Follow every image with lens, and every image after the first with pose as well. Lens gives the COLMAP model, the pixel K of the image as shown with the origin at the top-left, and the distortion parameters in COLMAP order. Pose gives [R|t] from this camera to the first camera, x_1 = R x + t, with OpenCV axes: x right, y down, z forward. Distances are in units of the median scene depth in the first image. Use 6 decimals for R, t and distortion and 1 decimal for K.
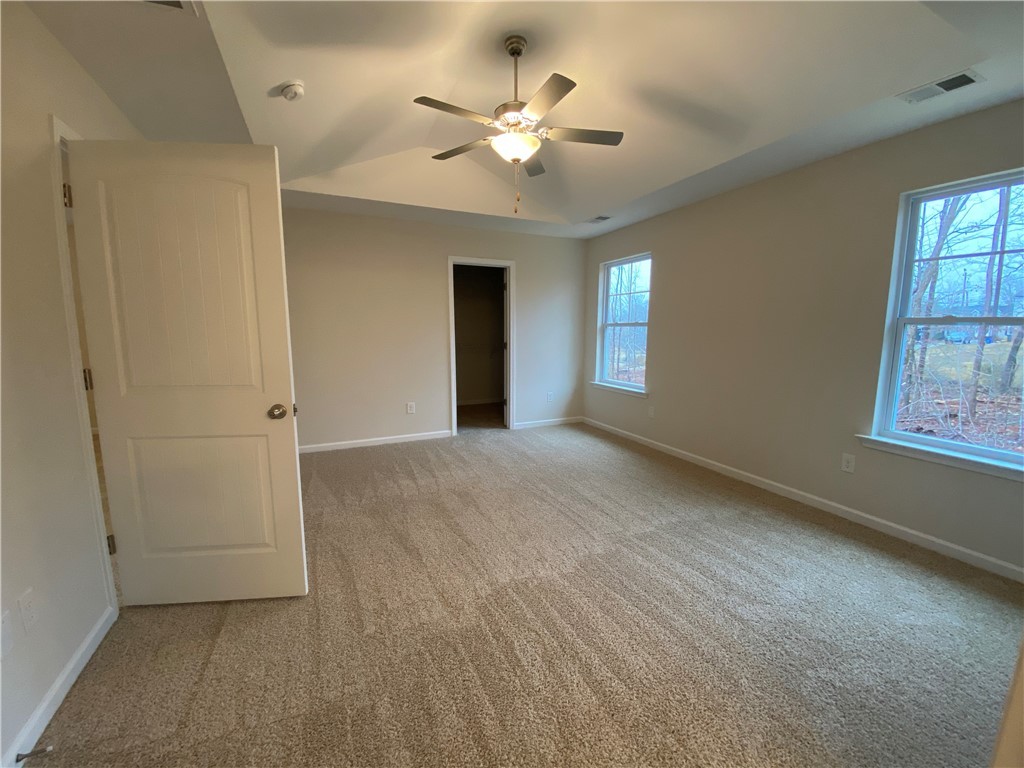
lens RADIAL K [[409.4, 0, 512.0], [0, 409.4, 384.0], [0, 0, 1]] dist [0.064463, -0.016133]
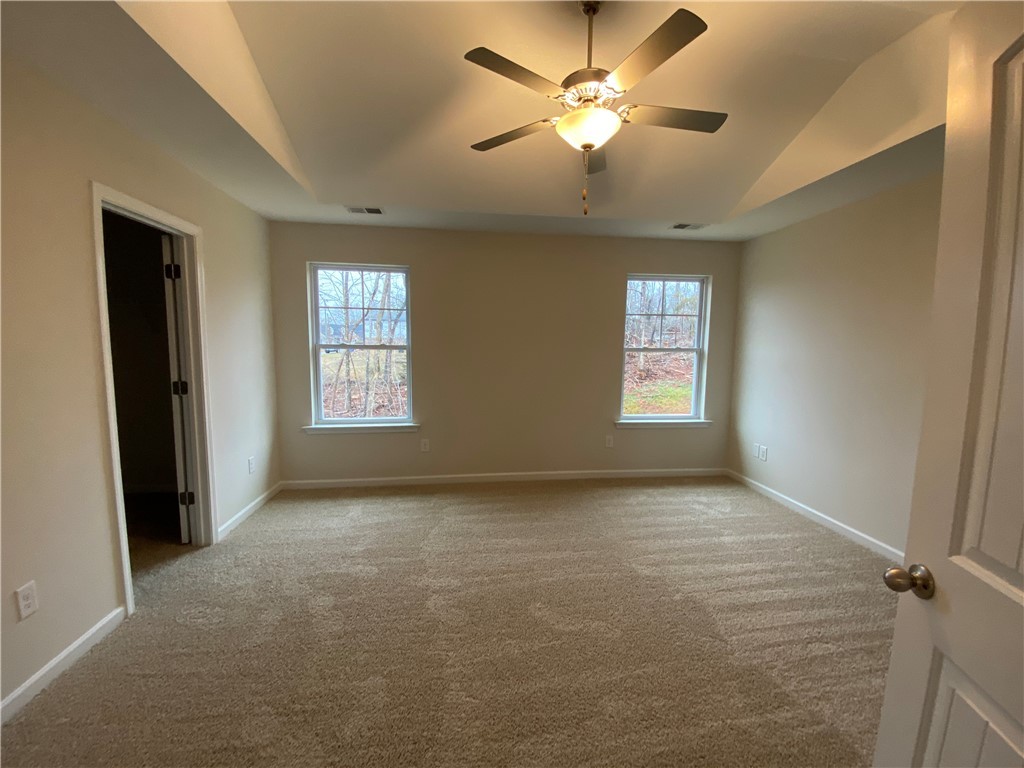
lens RADIAL K [[416.2, 0, 517.9], [0, 416.2, 384.9], [0, 0, 1]] dist [0.016205, -0.017666]
pose [[0.289349, -0.091132, 0.952876, -0.408404], [0.121949, 0.990856, 0.057734, -0.080731], [-0.949424, 0.099497, 0.297817, 0.479256]]
